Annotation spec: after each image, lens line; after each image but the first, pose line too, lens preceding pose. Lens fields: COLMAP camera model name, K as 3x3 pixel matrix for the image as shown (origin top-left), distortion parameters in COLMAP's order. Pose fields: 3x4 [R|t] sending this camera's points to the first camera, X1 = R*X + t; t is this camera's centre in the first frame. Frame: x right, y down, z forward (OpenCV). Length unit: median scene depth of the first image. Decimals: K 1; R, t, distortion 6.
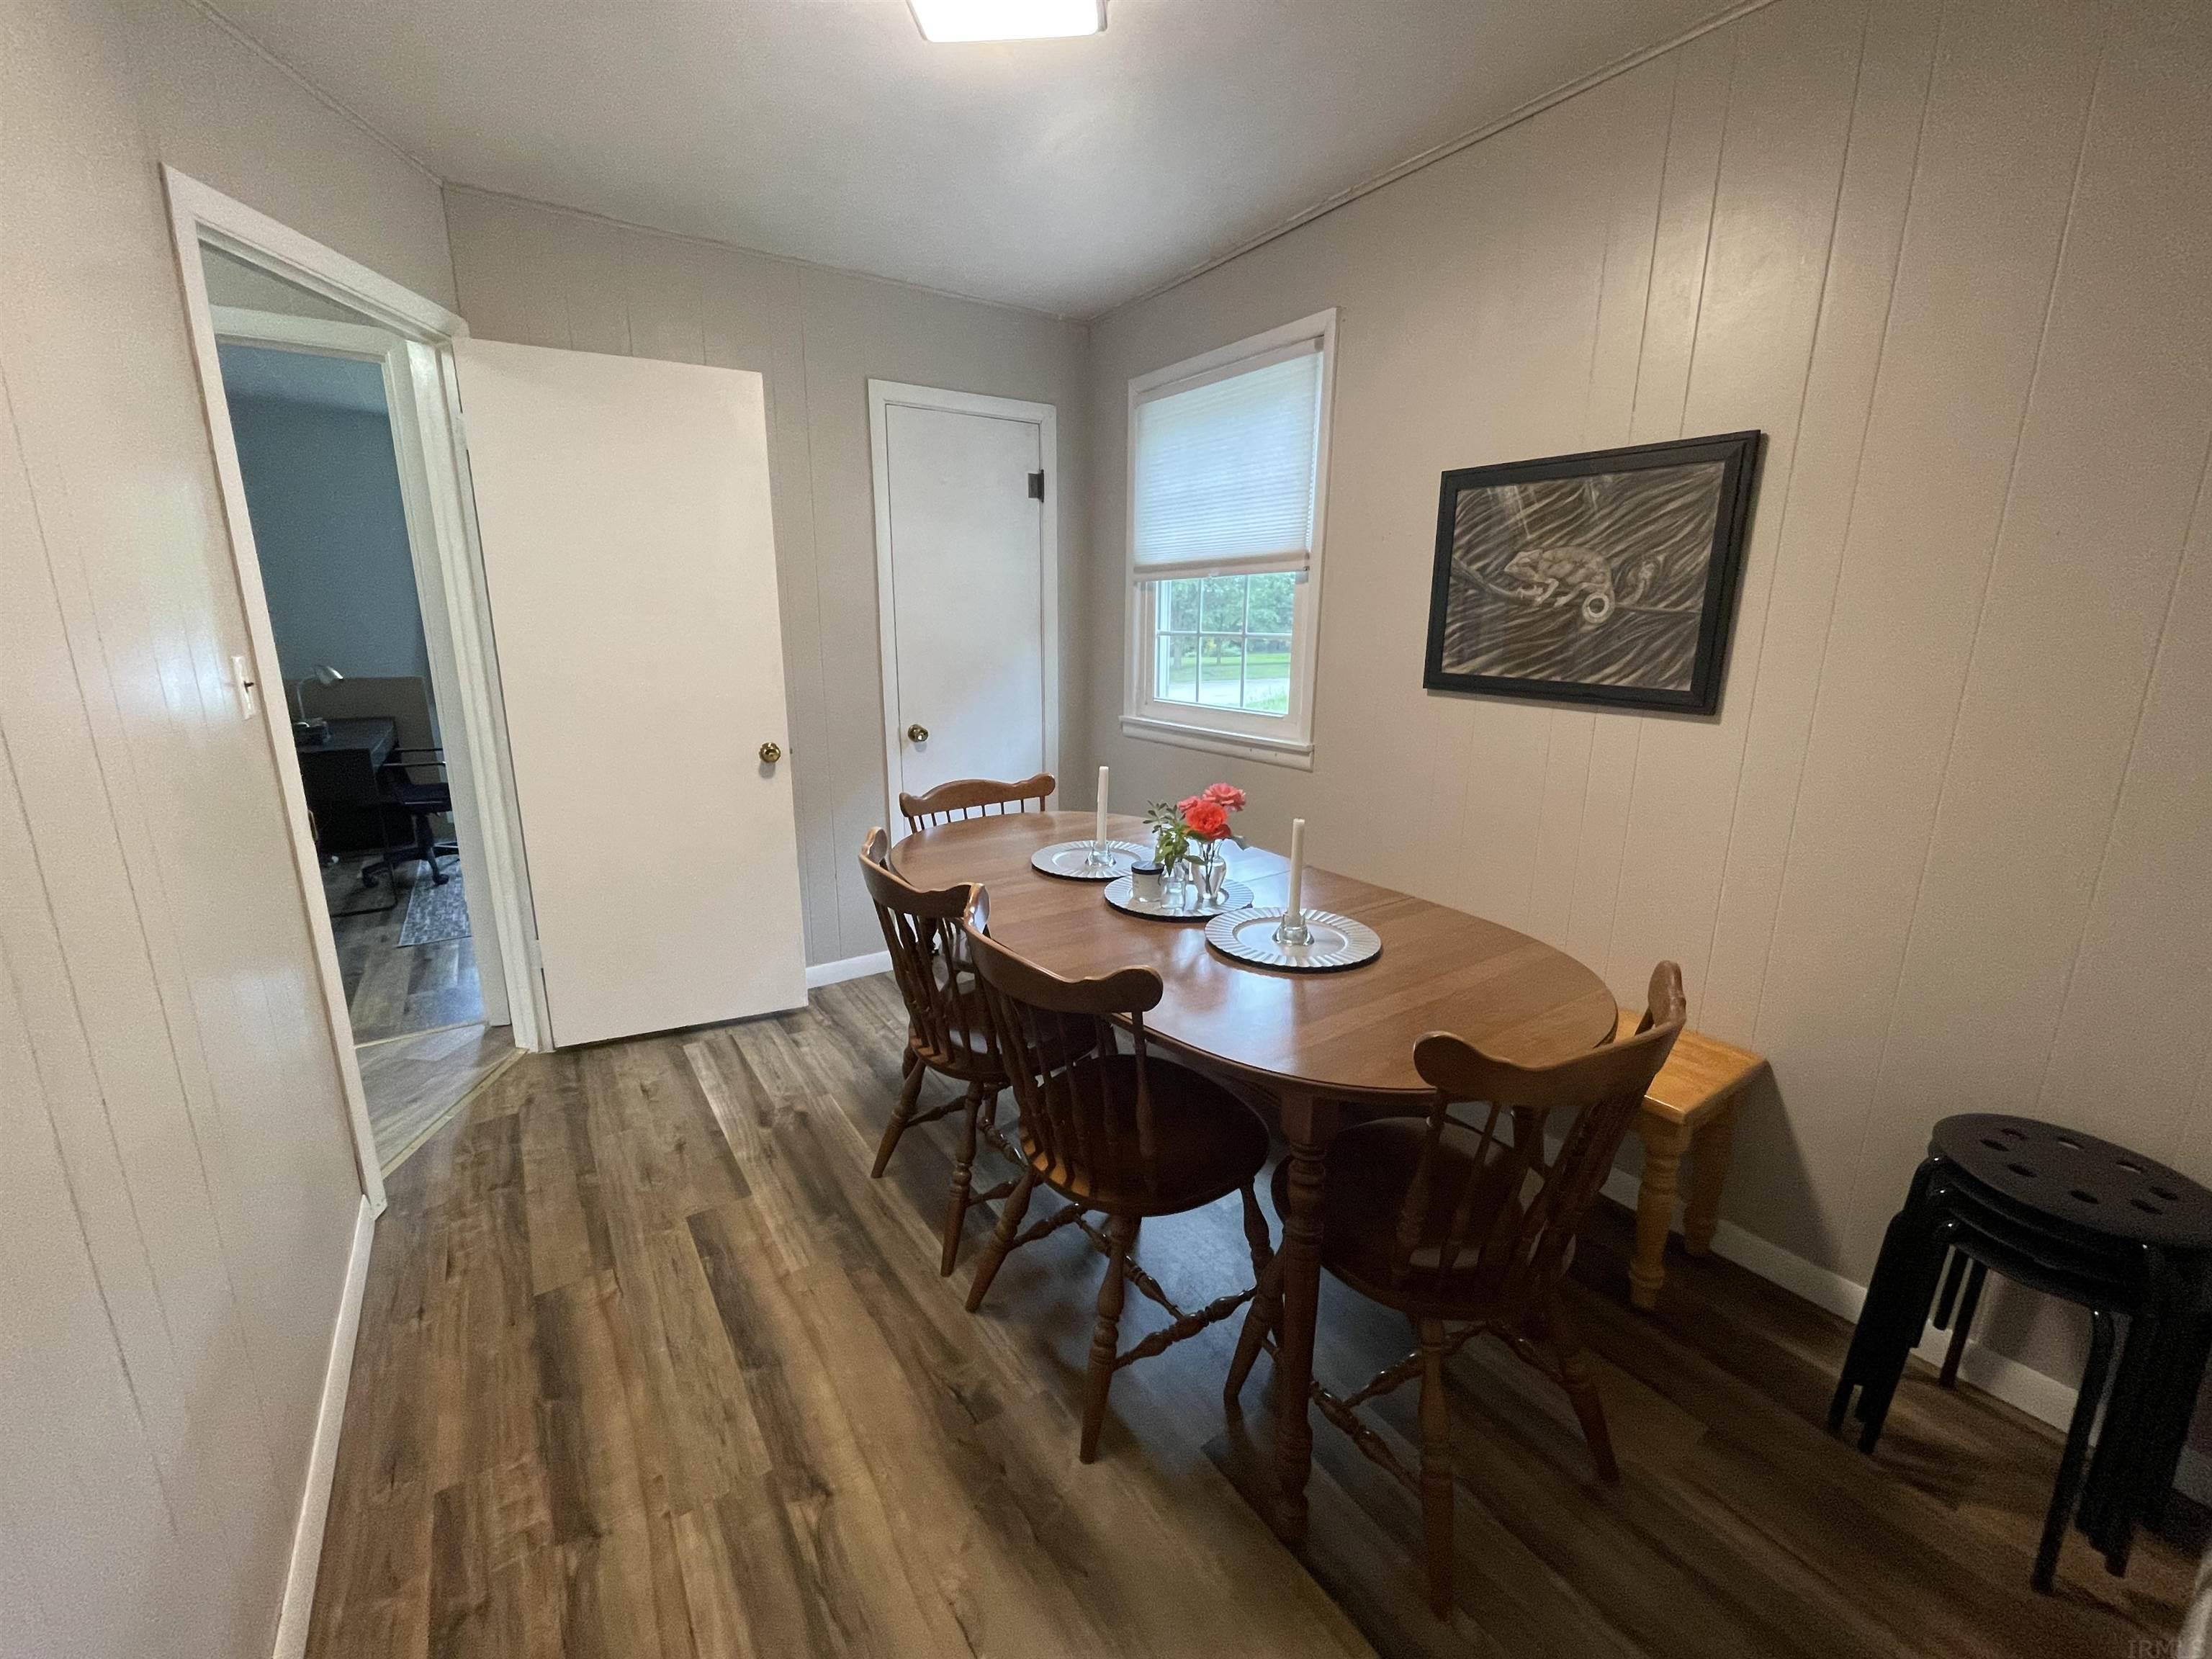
lens RADIAL K [[900.1, 0, 1092.3], [0, 900.1, 821.5], [0, 0, 1]] dist [-0.003384, 0.000468]
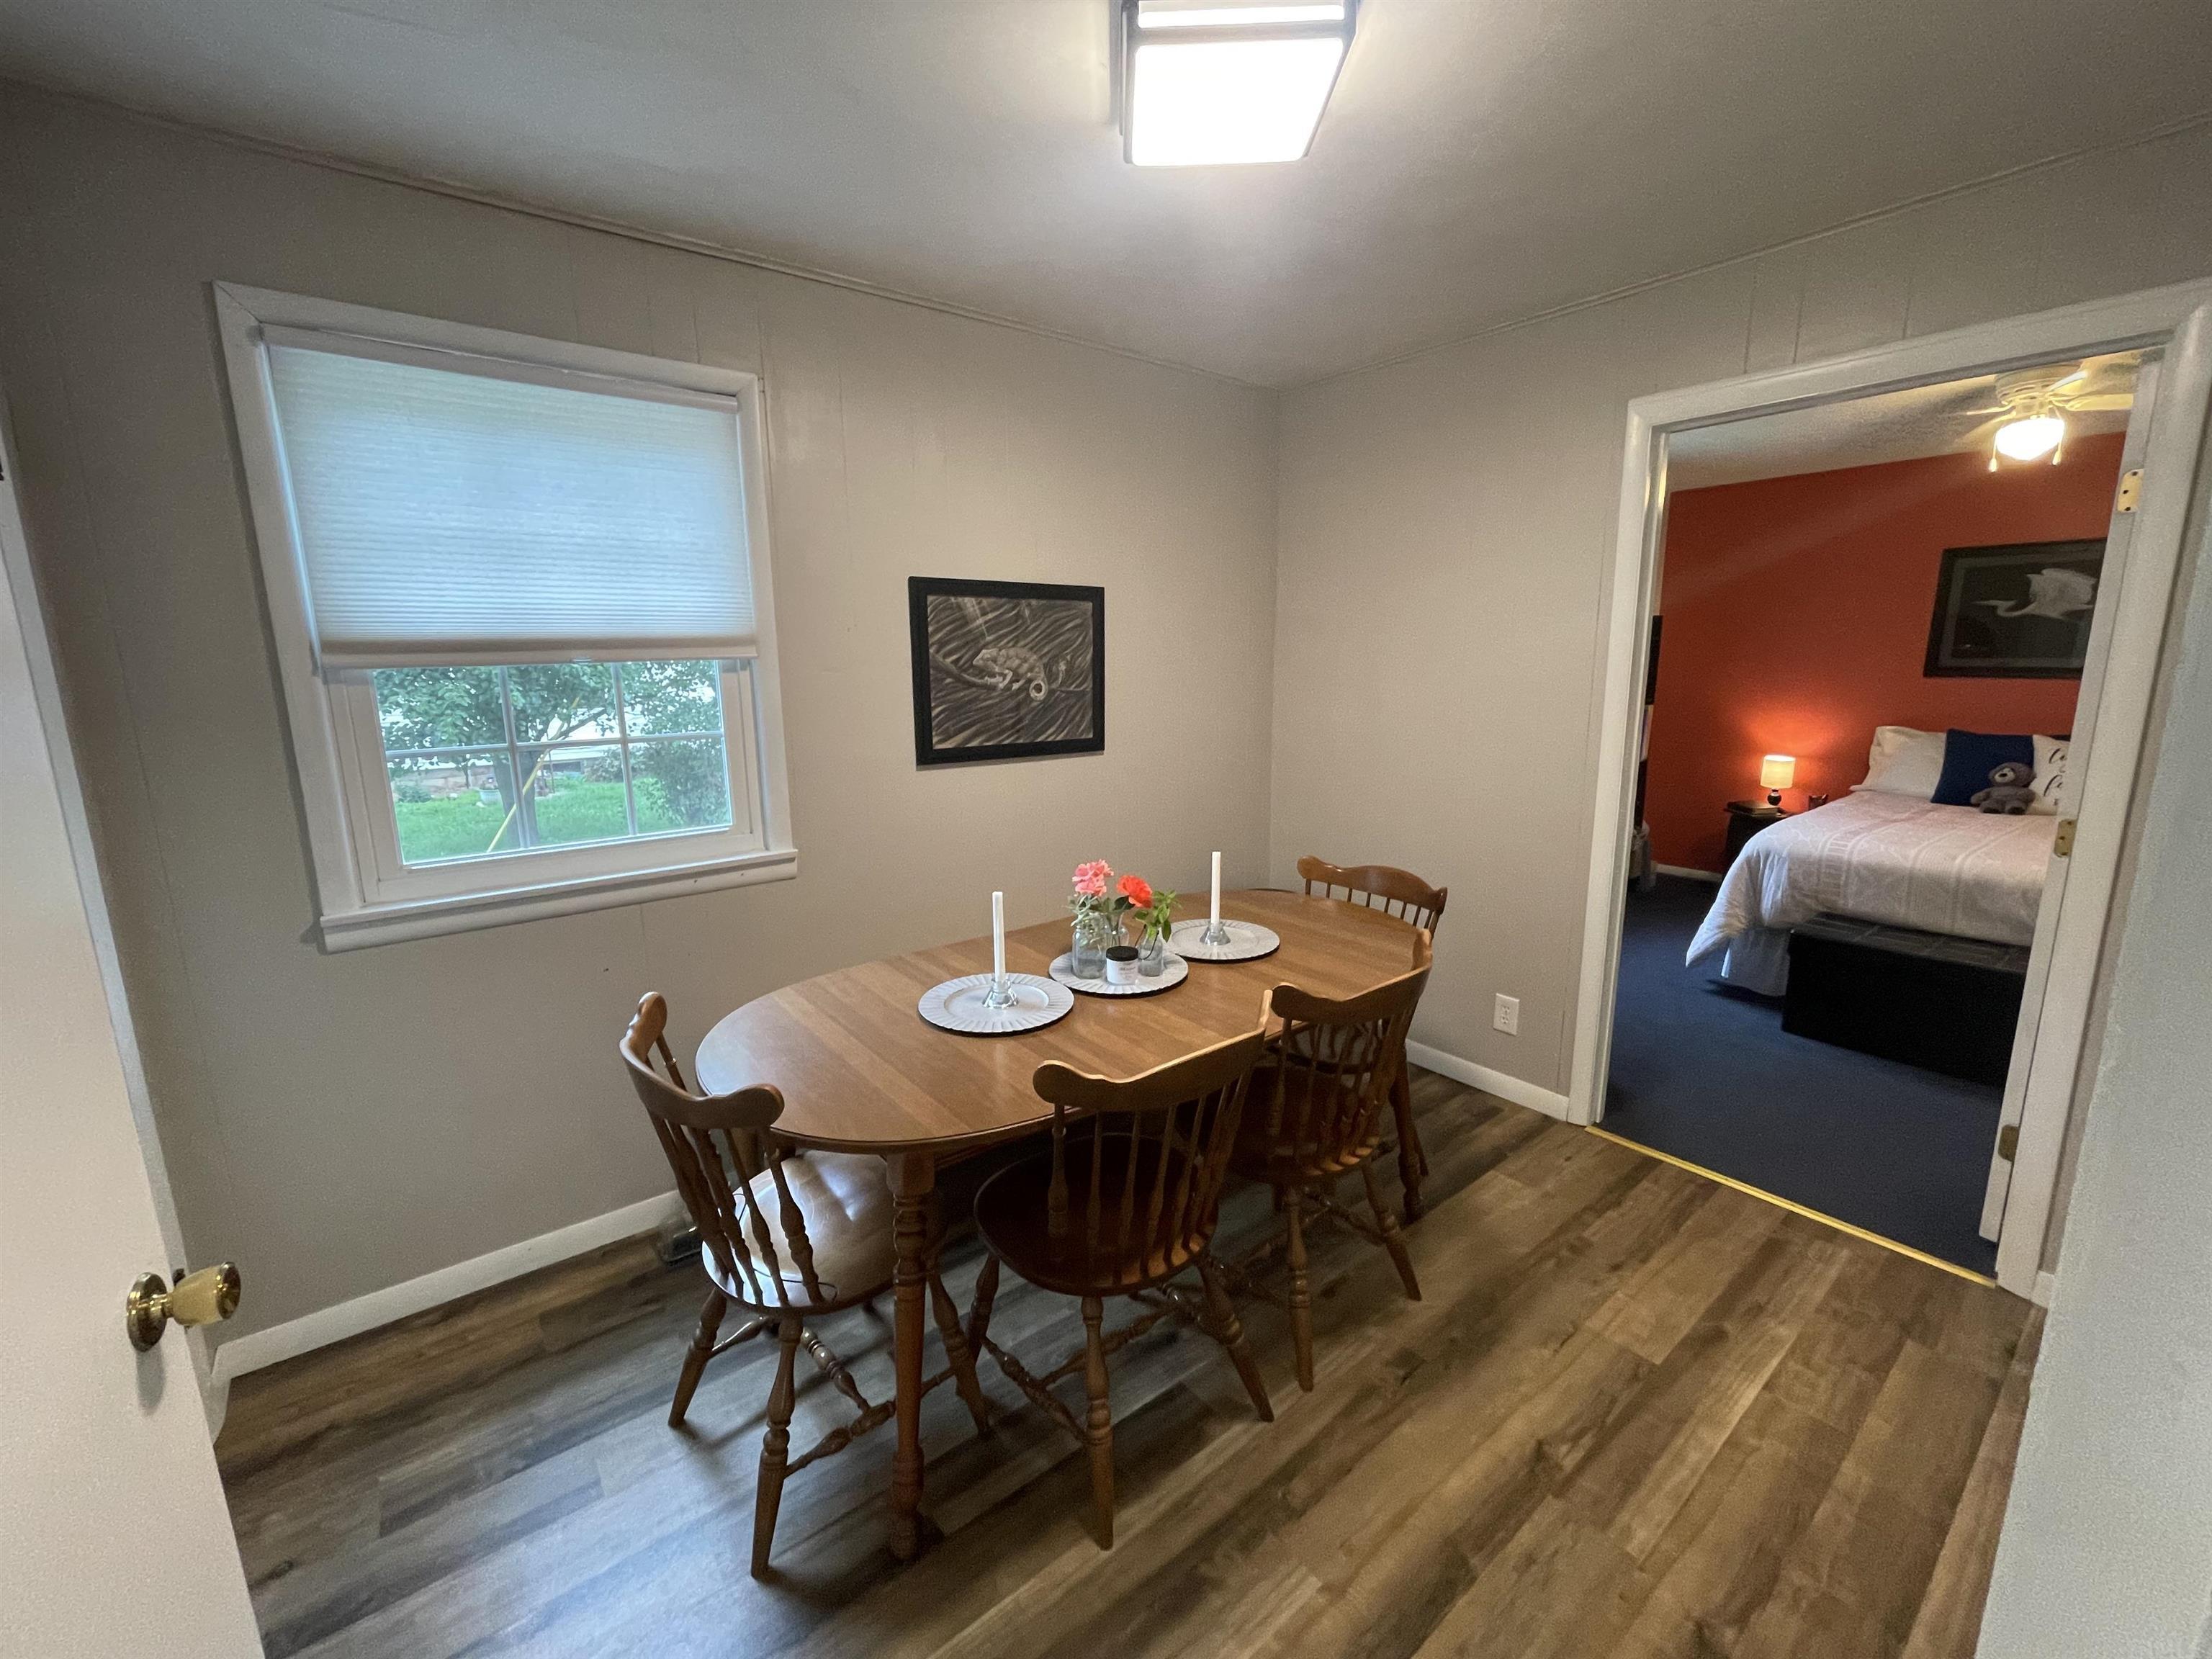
lens RADIAL K [[900.1, 0, 1088.3], [0, 900.1, 828.7], [0, 0, 1]] dist [-0.003384, 0.000468]
pose [[-0.068389, -0.194242, 0.978567, -0.892099], [0.236474, 0.949755, 0.205049, -0.298618], [-0.969228, 0.245429, -0.019019, 0.988368]]
